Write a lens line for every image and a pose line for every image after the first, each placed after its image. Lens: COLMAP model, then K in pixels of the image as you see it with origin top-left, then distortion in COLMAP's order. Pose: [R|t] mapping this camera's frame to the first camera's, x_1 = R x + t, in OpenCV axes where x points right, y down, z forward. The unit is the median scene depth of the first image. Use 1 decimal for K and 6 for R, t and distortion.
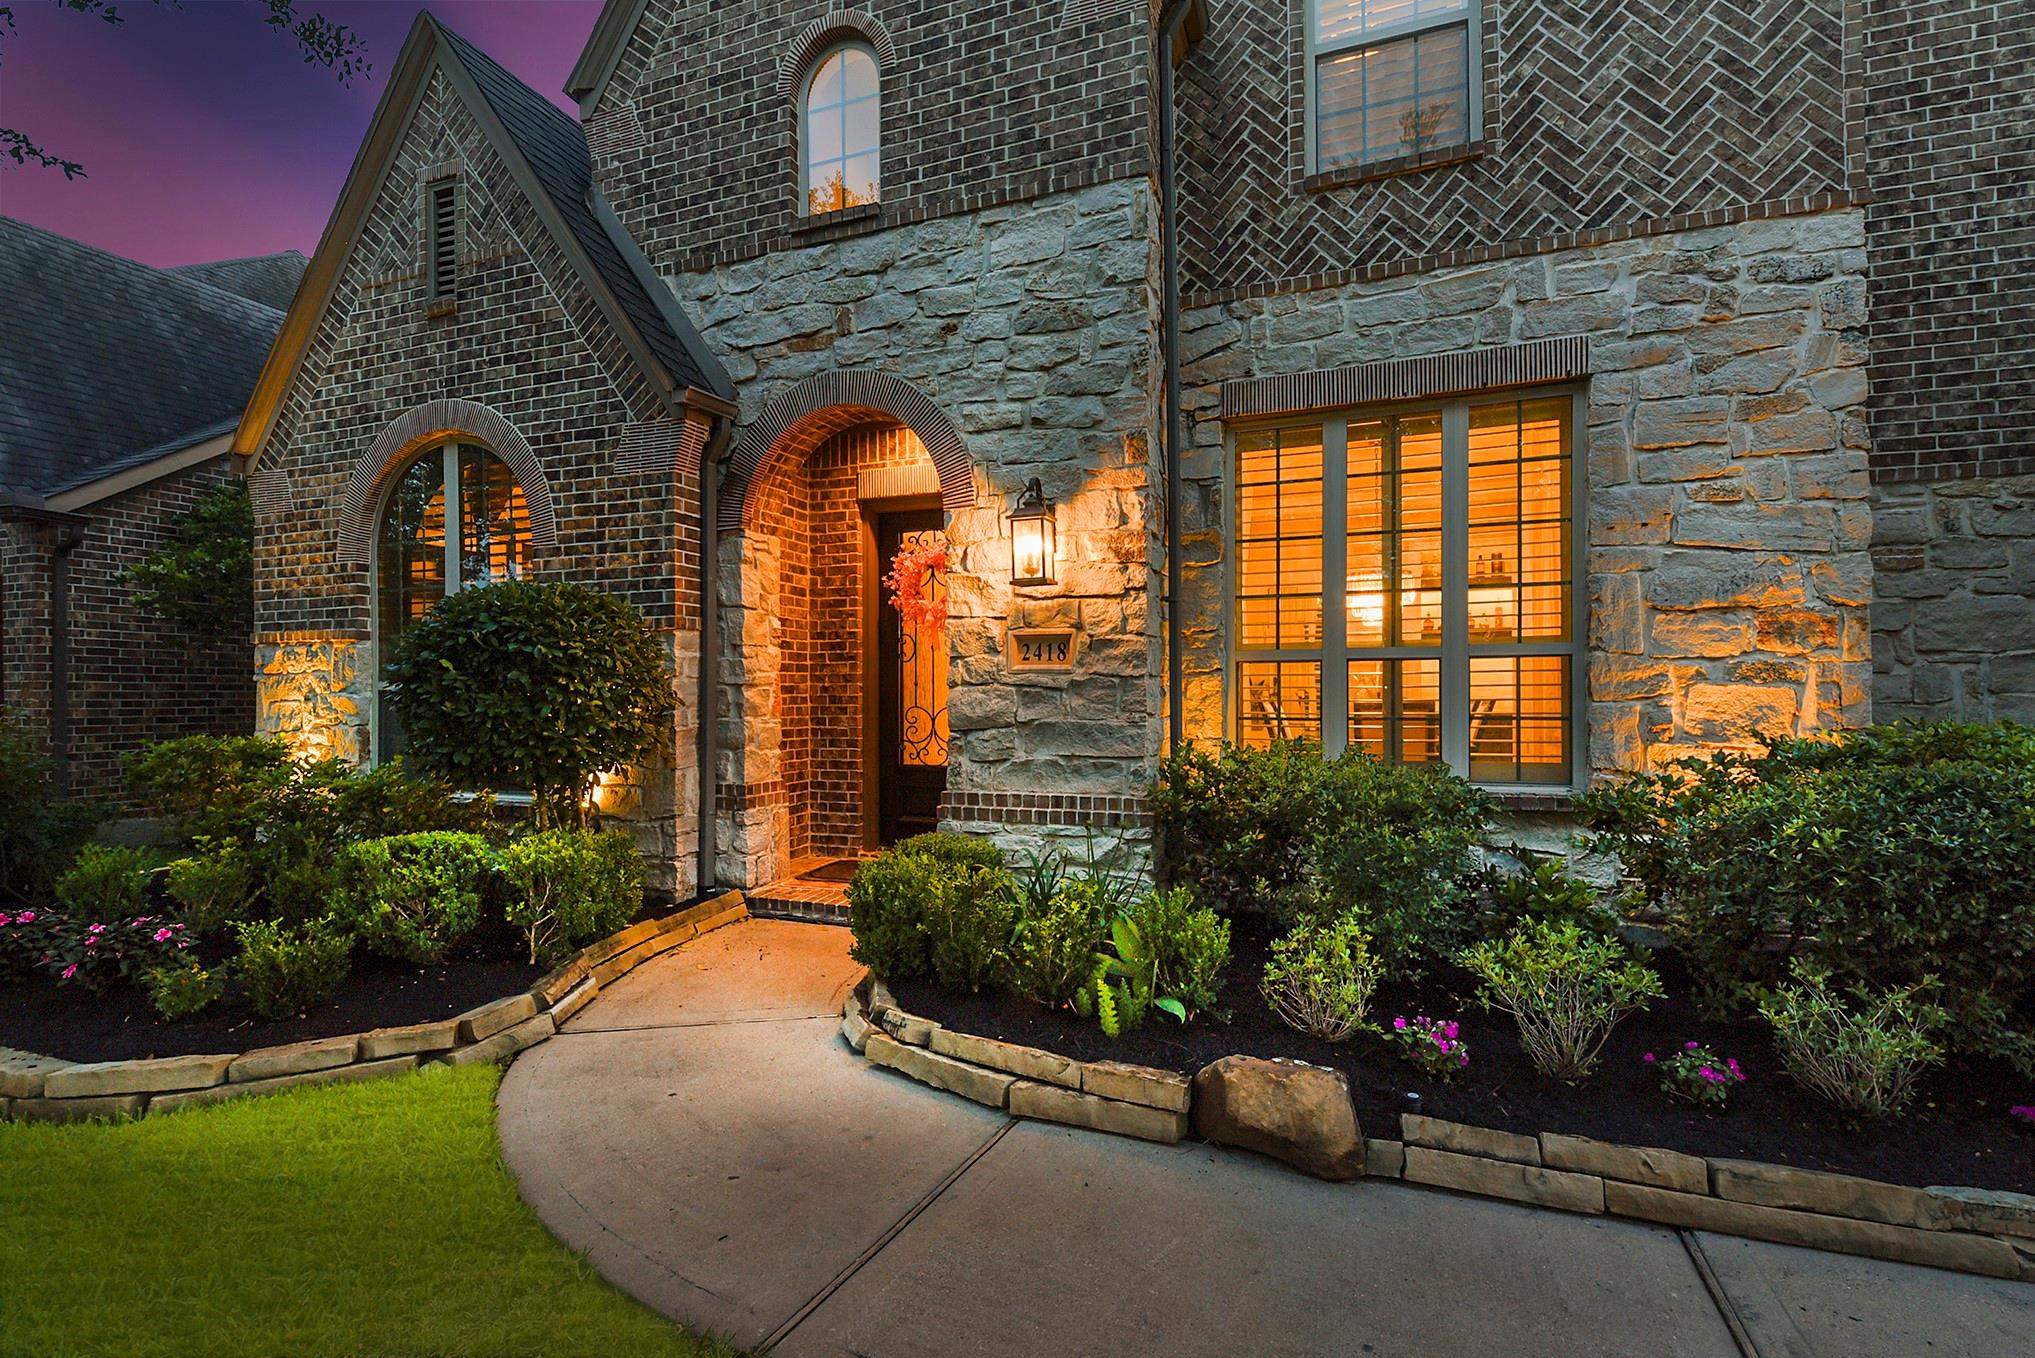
lens RADIAL K [[927.1, 0, 1020.1], [0, 927.1, 693.7], [0, 0, 1]] dist [0.004636, -0.000180]
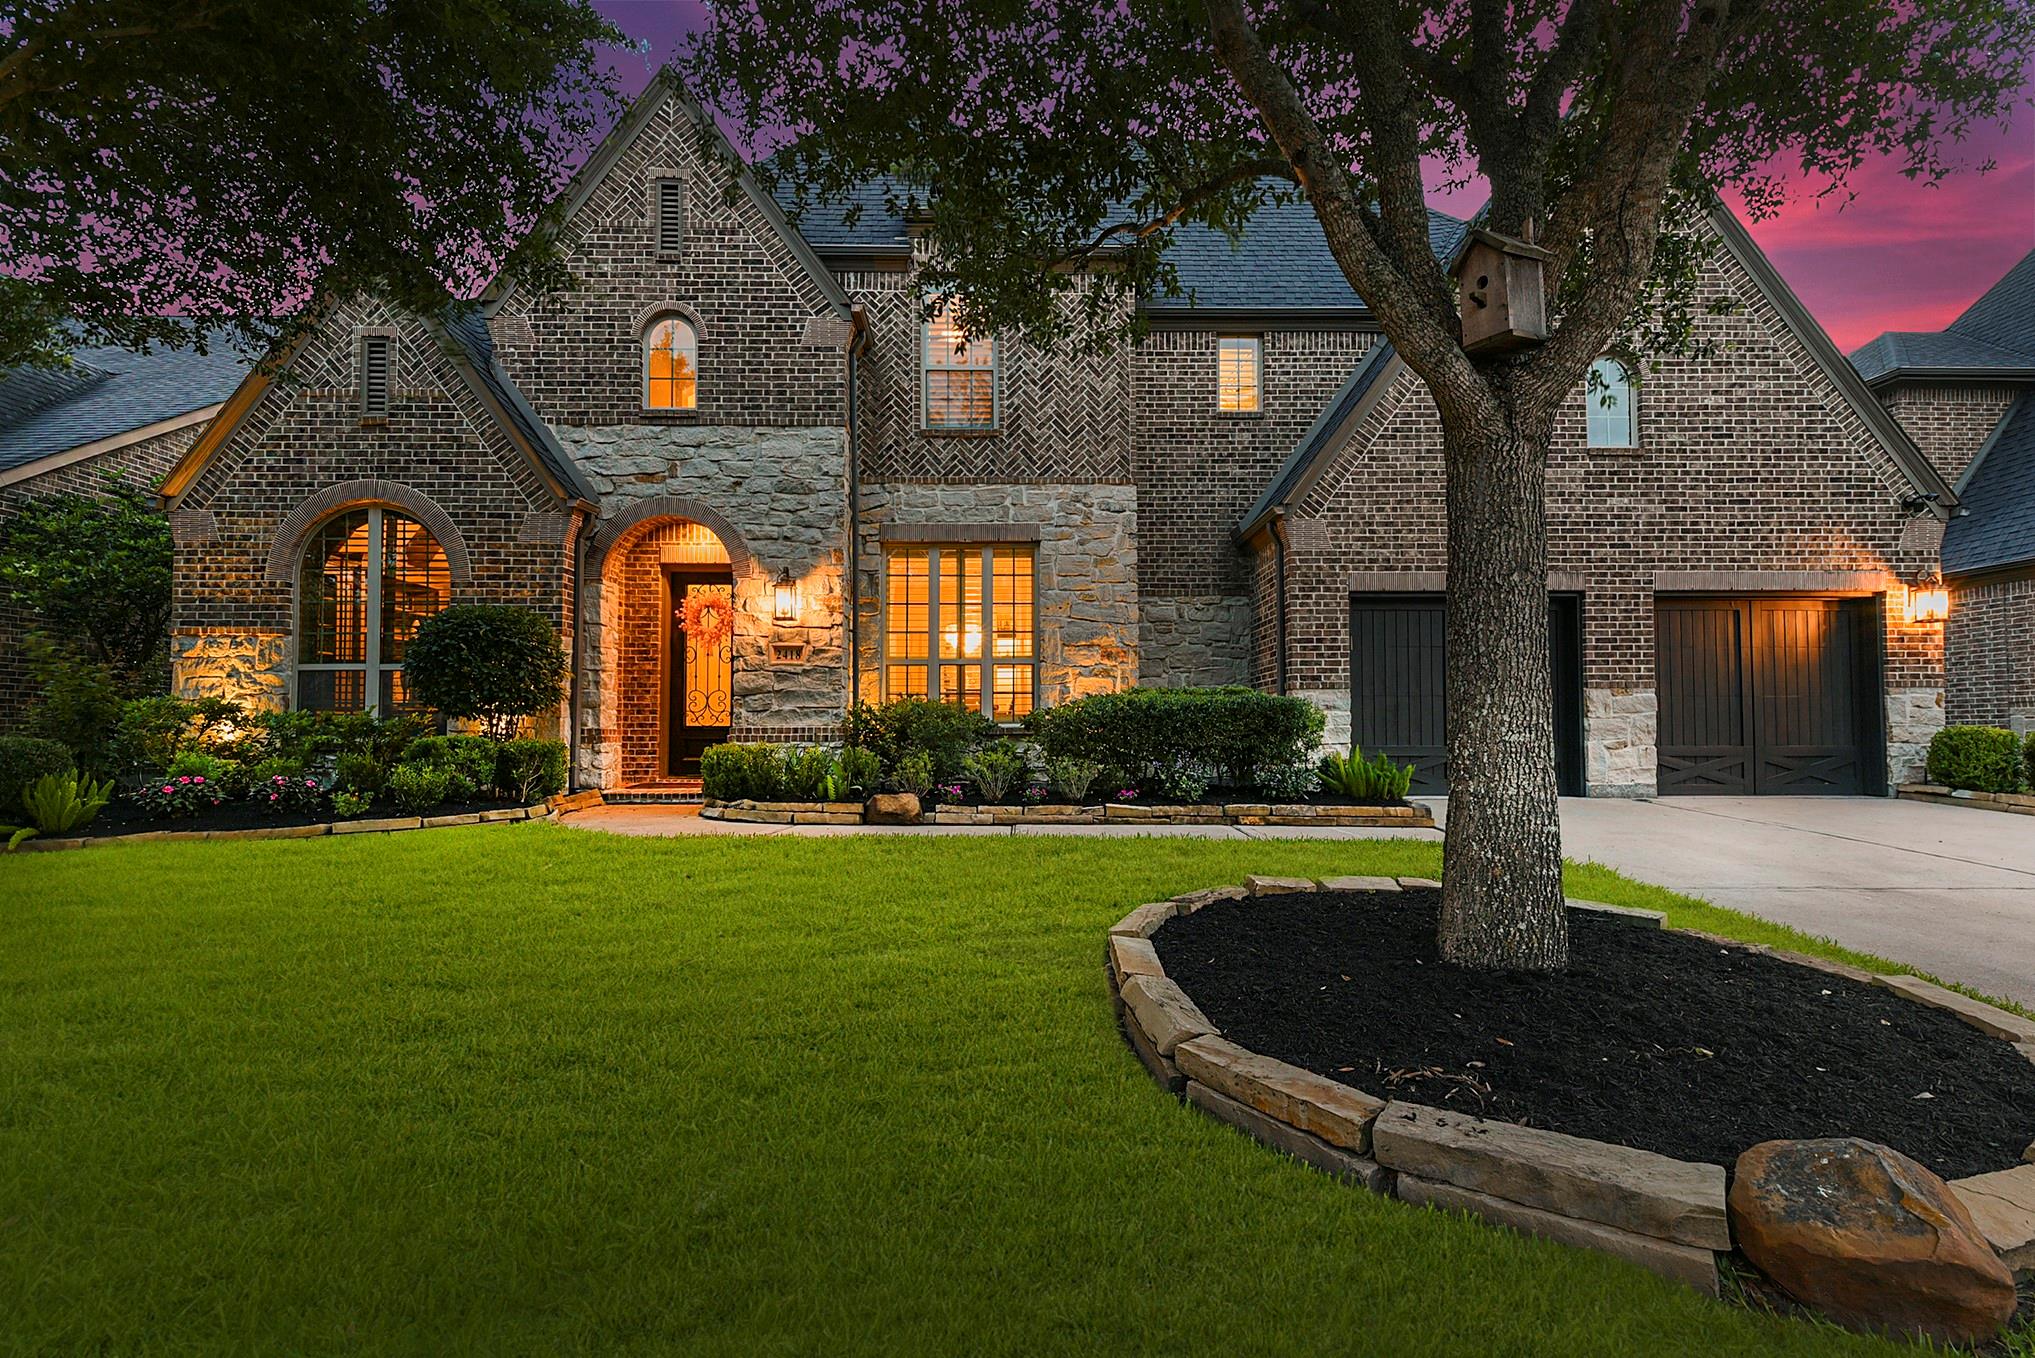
lens RADIAL K [[877.0, 0, 1025.6], [0, 877.0, 712.2], [0, 0, 1]] dist [0.016630, -0.012453]
pose [[0.930883, 0.012459, 0.365105, -0.174449], [-0.003882, 0.999699, -0.024217, 0.113227], [-0.365297, 0.021126, 0.930651, -0.860881]]
